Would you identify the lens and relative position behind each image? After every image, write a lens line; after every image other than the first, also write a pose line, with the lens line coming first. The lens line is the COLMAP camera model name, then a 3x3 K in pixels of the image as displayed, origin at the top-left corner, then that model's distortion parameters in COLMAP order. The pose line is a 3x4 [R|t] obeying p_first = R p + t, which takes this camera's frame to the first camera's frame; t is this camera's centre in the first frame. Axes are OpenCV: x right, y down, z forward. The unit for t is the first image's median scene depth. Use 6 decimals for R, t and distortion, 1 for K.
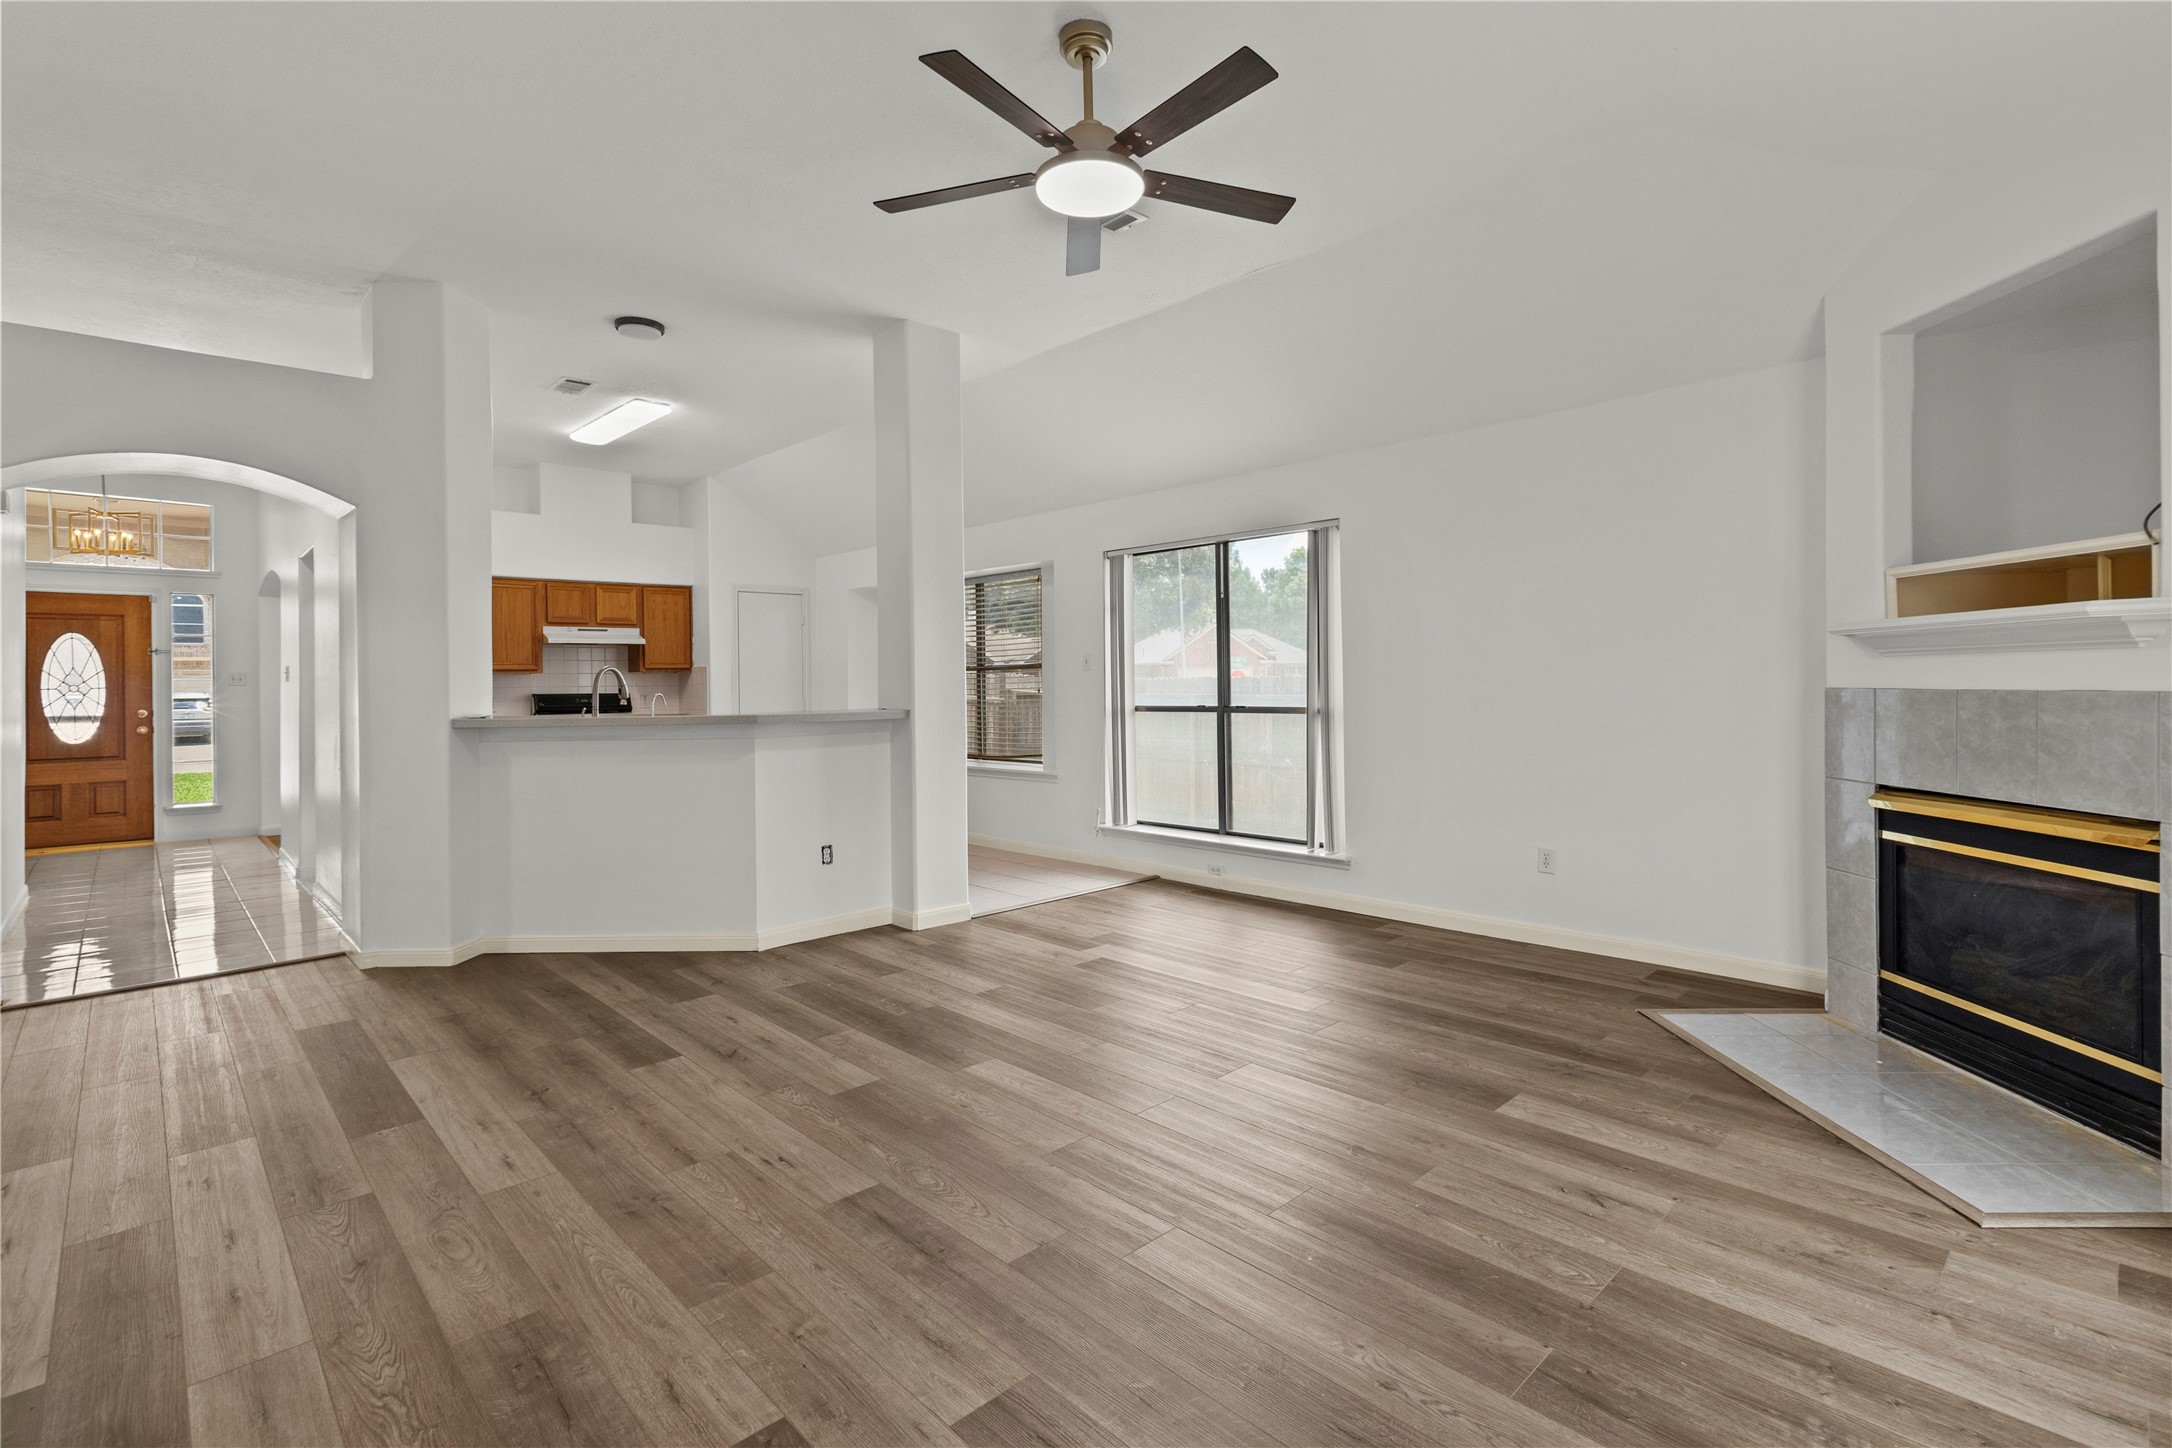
lens RADIAL K [[1014.7, 0, 1082.0], [0, 1014.7, 695.0], [0, 0, 1]] dist [0.004334, 0.001307]
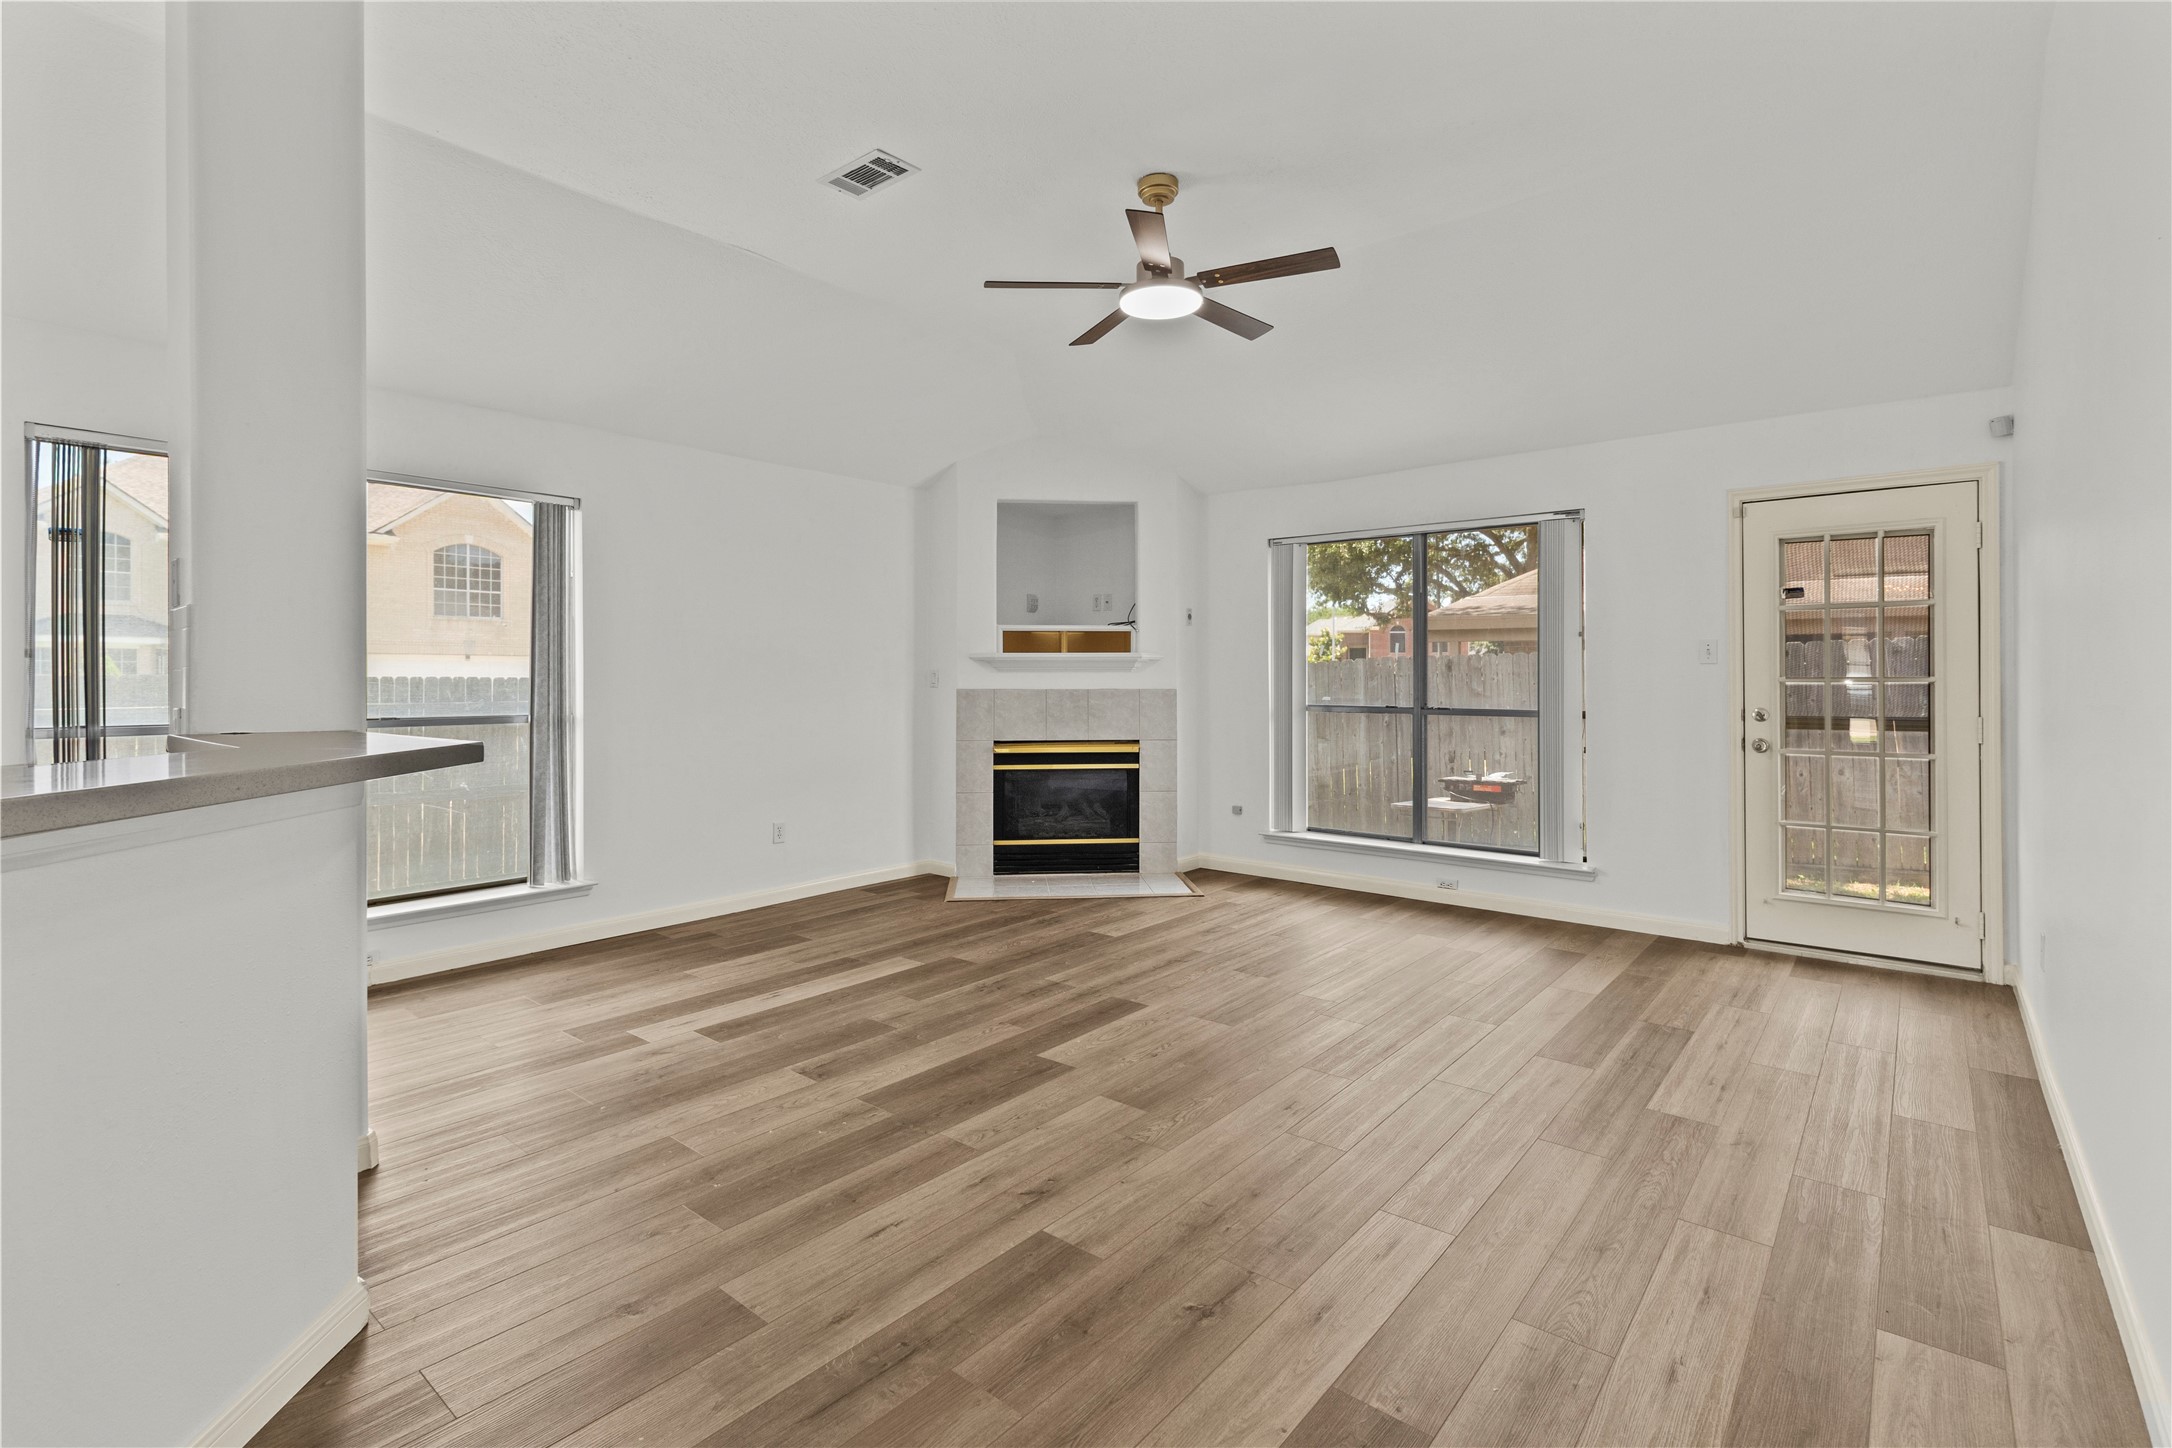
lens RADIAL K [[1014.7, 0, 1082.0], [0, 1014.7, 695.0], [0, 0, 1]] dist [0.004334, 0.001307]
pose [[-0.122146, -0.002616, 0.992509, -1.061162], [0.013481, 0.999900, 0.004294, -0.002175], [-0.992421, 0.013904, -0.122099, 1.048776]]
